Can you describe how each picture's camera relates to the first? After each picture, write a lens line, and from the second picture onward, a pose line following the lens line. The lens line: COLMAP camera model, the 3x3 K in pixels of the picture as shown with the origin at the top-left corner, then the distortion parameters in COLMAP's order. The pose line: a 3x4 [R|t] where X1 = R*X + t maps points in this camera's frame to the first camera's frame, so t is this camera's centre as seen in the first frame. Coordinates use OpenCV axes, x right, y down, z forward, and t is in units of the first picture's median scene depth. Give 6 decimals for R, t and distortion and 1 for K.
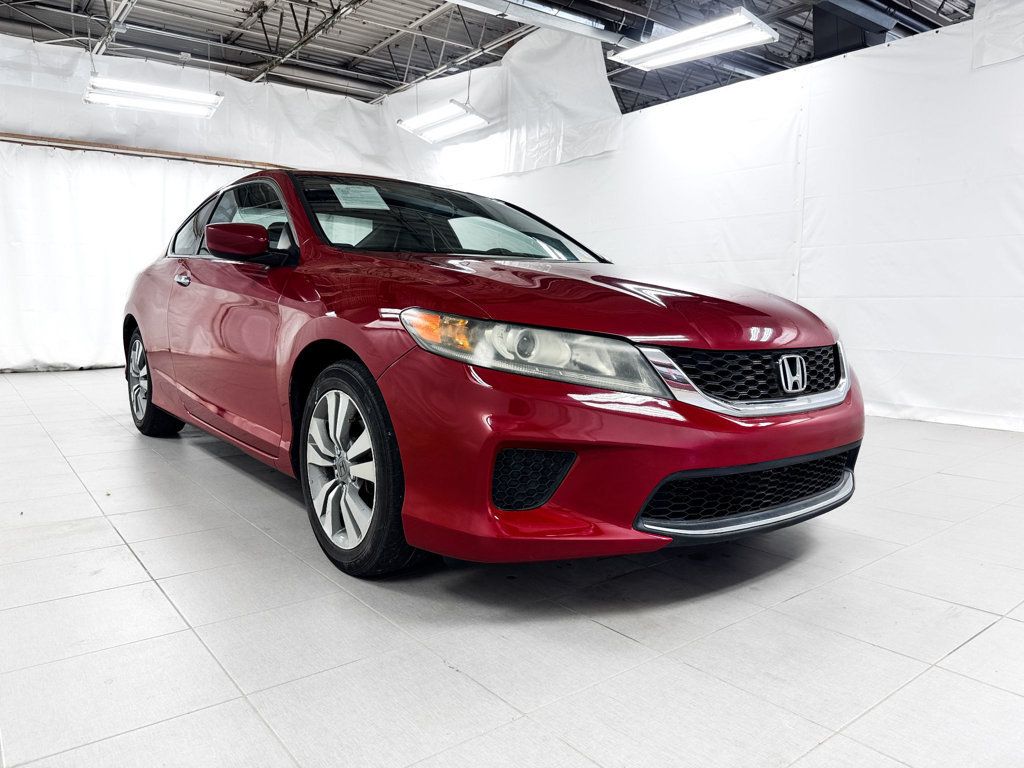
lens RADIAL K [[715.4, 0, 508.4], [0, 715.4, 383.9], [0, 0, 1]] dist [-0.003362, -0.006027]
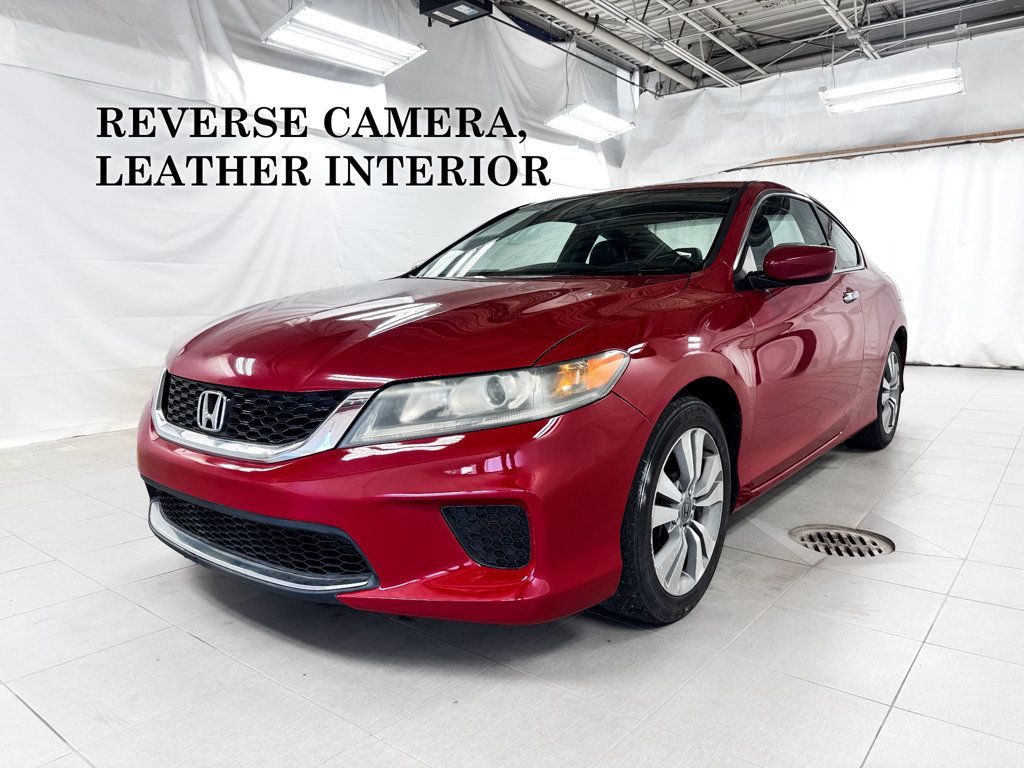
lens RADIAL K [[715.4, 0, 508.4], [0, 715.4, 383.9], [0, 0, 1]] dist [-0.003362, -0.006027]
pose [[0.265634, 0.112393, -0.957500, 0.318848], [-0.100706, 0.990983, 0.088384, -0.039336], [0.958800, 0.072948, 0.274557, 0.252917]]
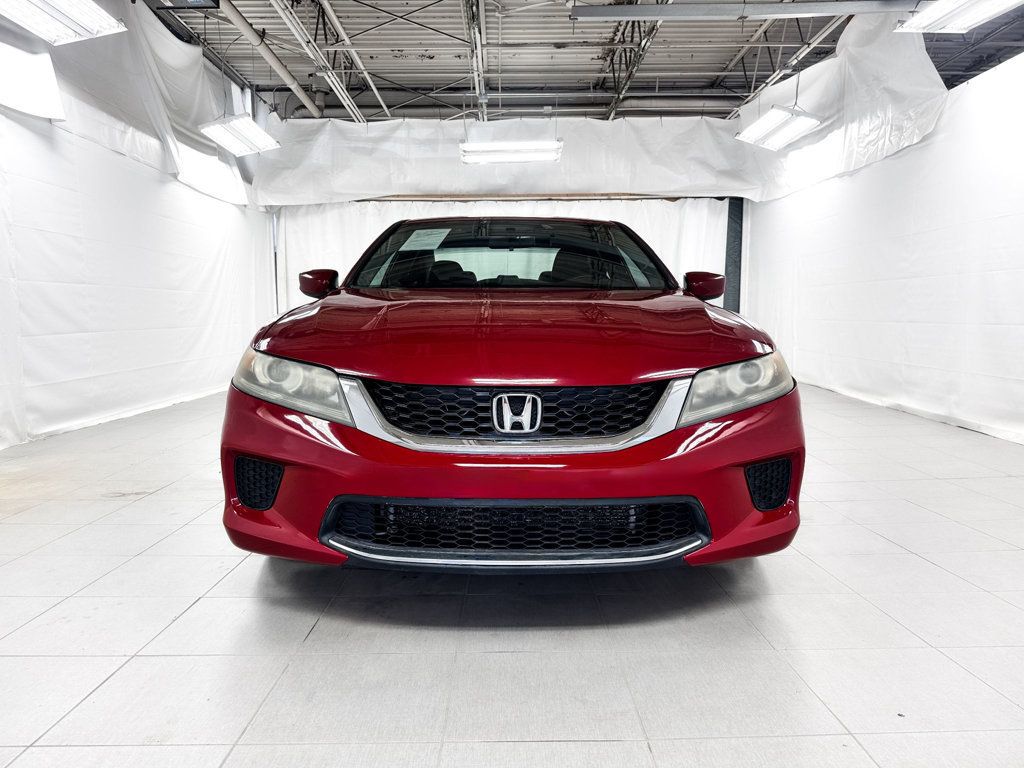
lens RADIAL K [[708.9, 0, 512.0], [0, 708.9, 384.0], [0, 0, 1]] dist [0.089469, -0.126981]
pose [[0.804761, 0.045003, -0.591890, 0.215174], [-0.057769, 0.998326, -0.002639, -0.011410], [0.590781, 0.036317, 0.806014, 0.053630]]
